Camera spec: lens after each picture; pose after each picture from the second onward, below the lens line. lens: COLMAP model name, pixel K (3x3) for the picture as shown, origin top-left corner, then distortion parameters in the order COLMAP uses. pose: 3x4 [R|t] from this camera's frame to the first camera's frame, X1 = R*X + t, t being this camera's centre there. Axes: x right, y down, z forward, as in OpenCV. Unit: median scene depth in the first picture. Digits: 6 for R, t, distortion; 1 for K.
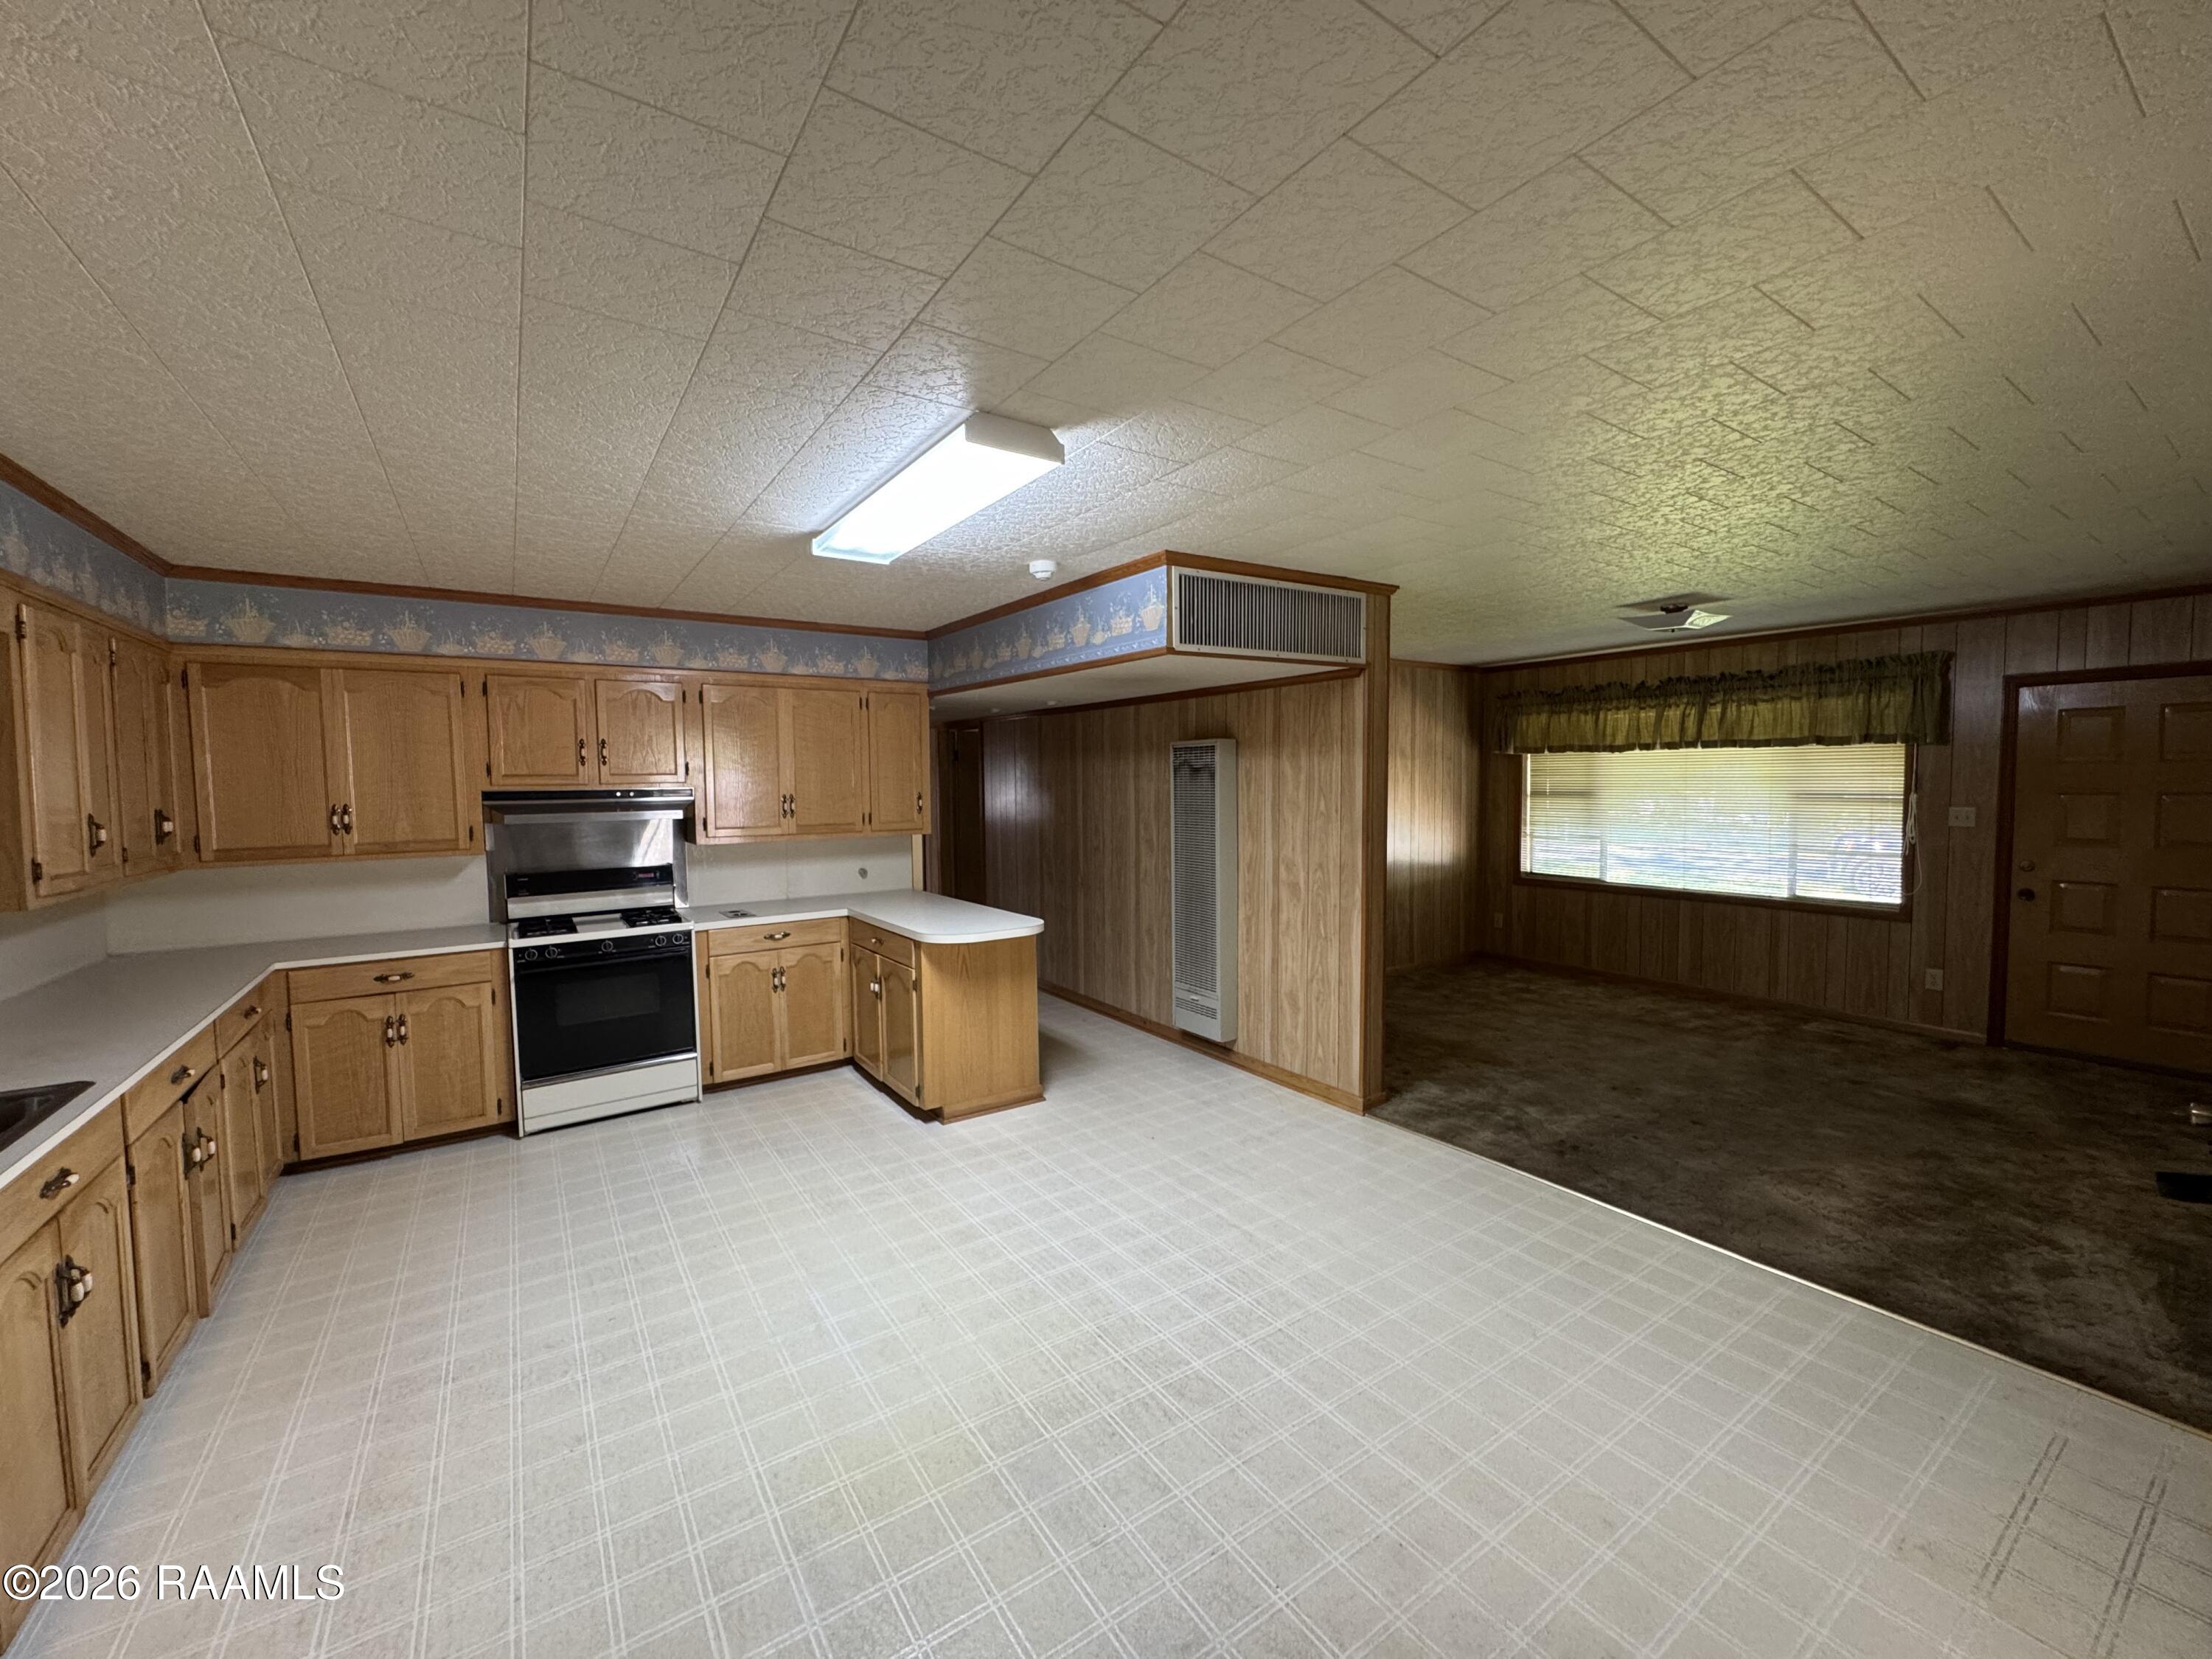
lens RADIAL K [[884.1, 0, 1106.5], [0, 884.1, 826.7], [0, 0, 1]] dist [-0.002483, 0.000448]
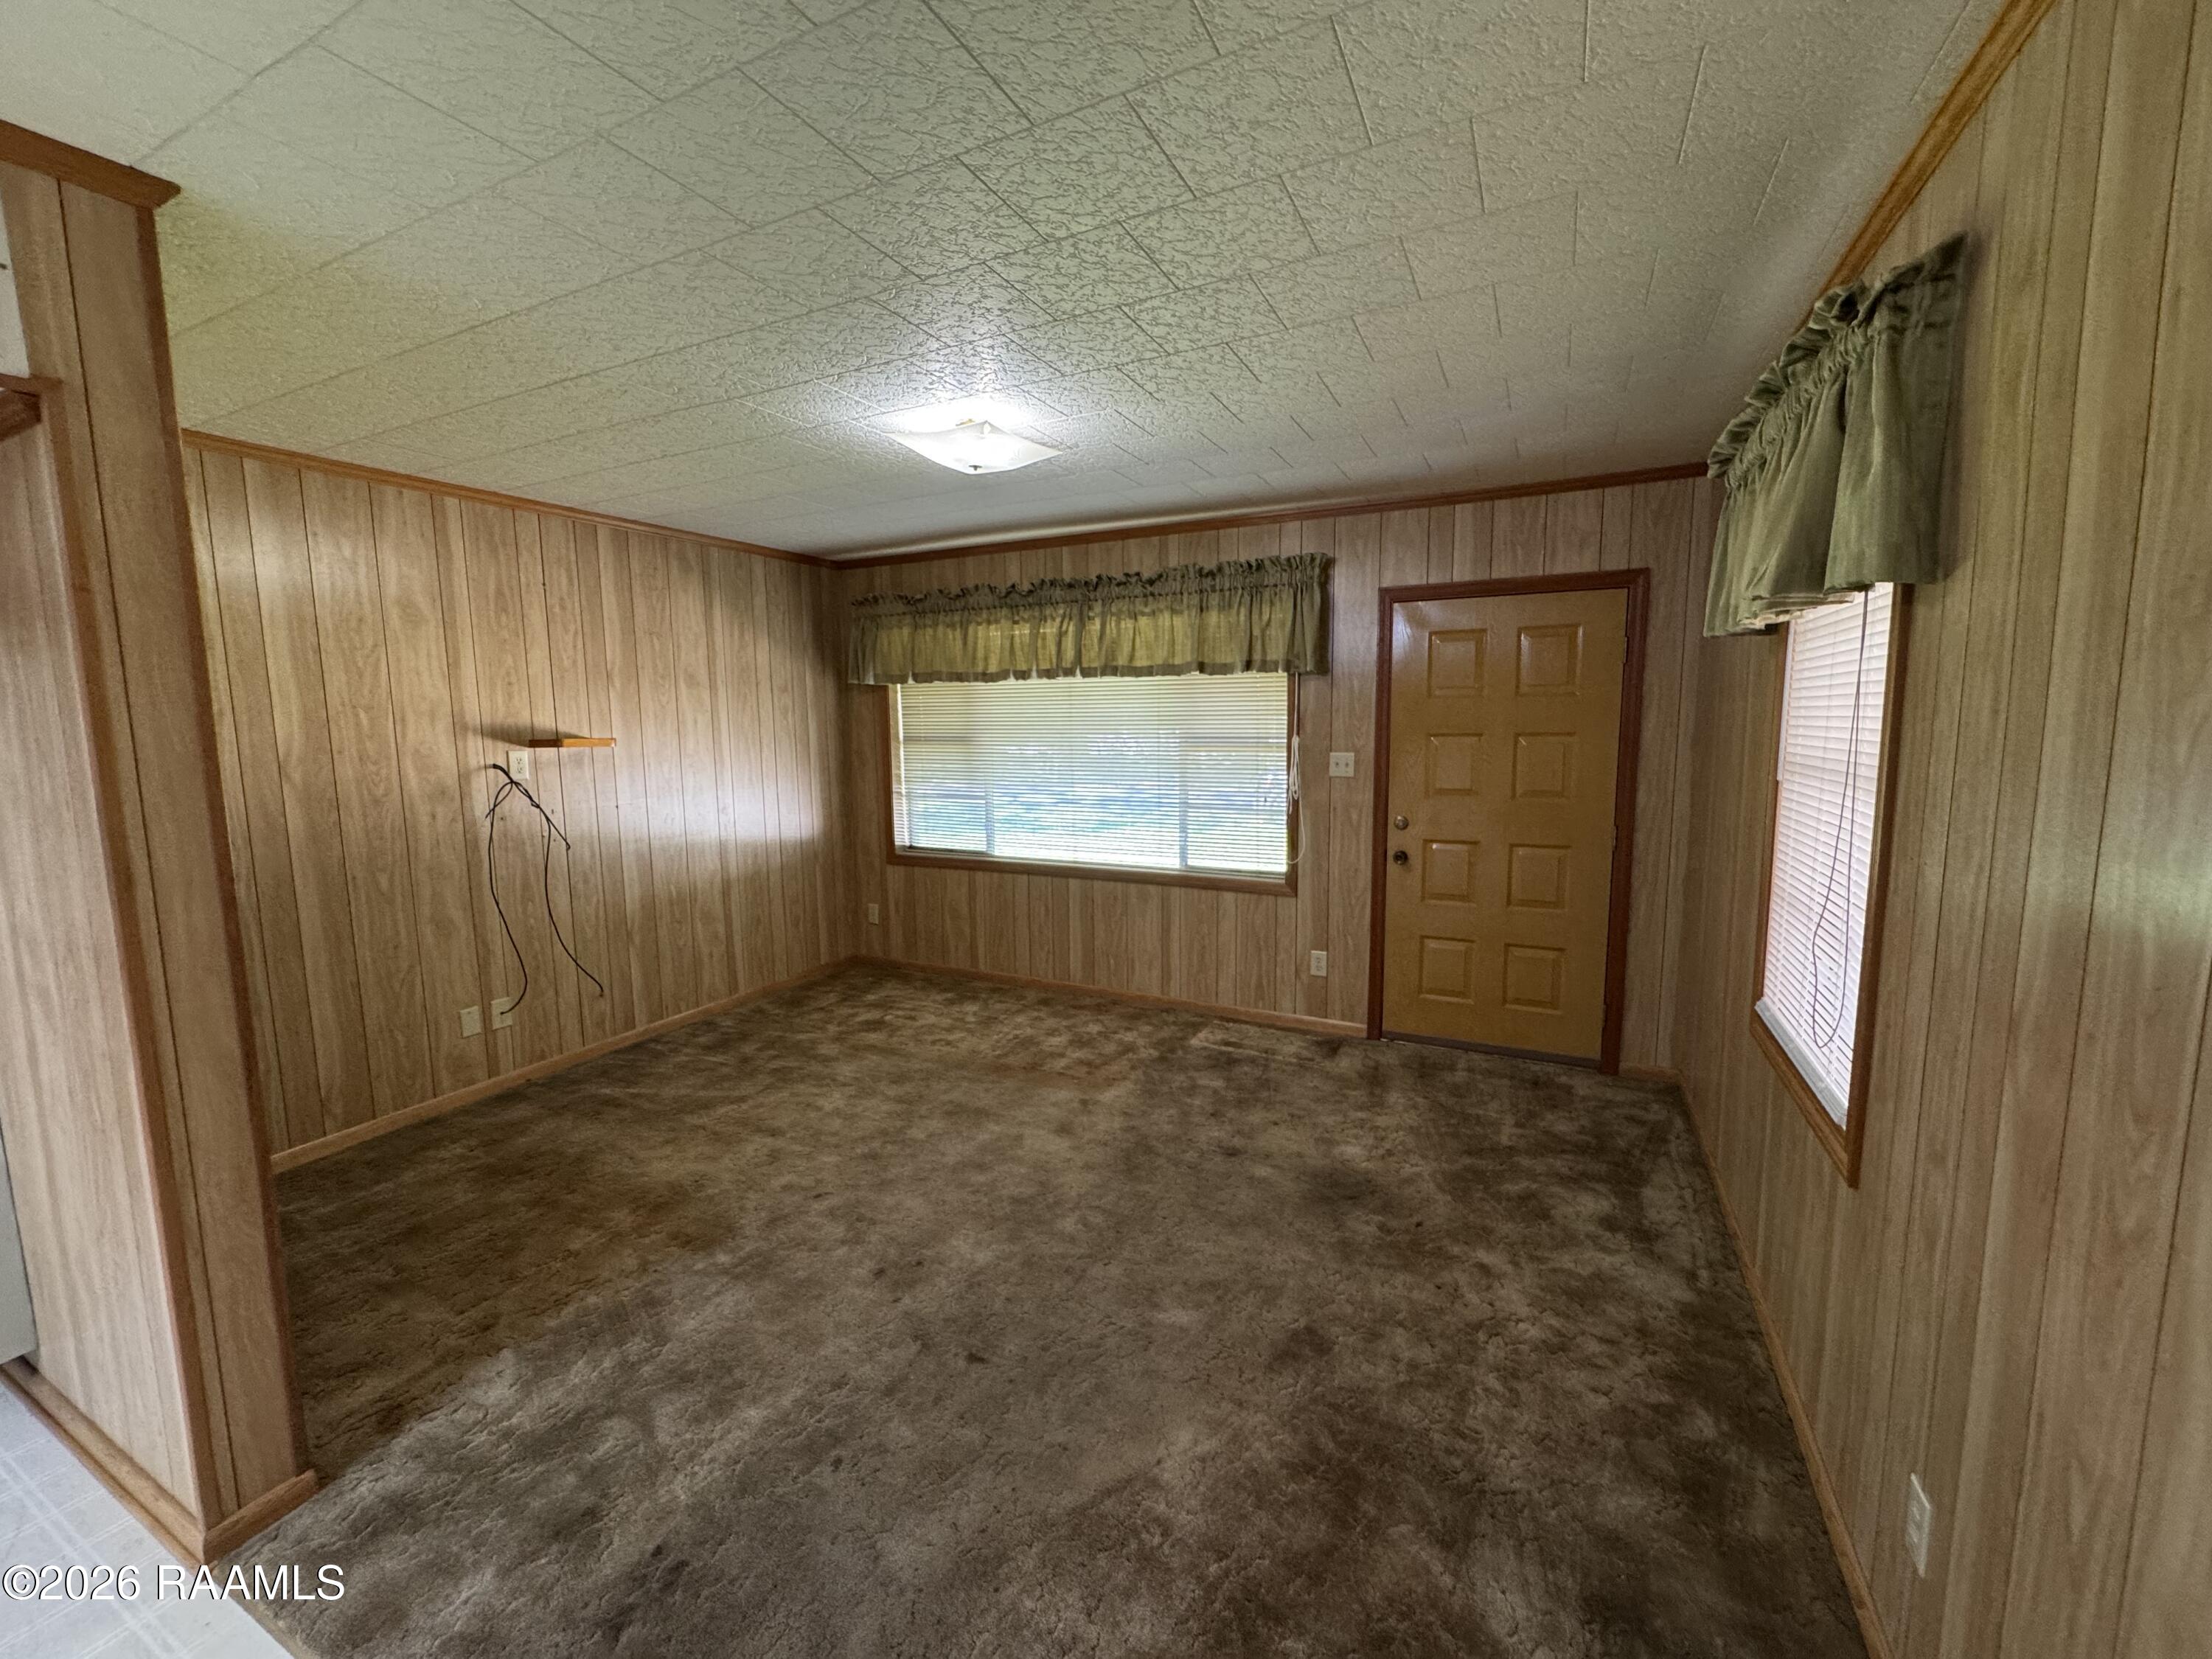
lens RADIAL K [[884.1, 0, 1105.6], [0, 884.1, 822.9], [0, 0, 1]] dist [-0.002483, 0.000448]
pose [[0.875053, -0.057527, 0.480596, 0.363080], [0.028656, 0.997328, 0.067202, -0.017402], [-0.483178, -0.045034, 0.874363, 0.368670]]
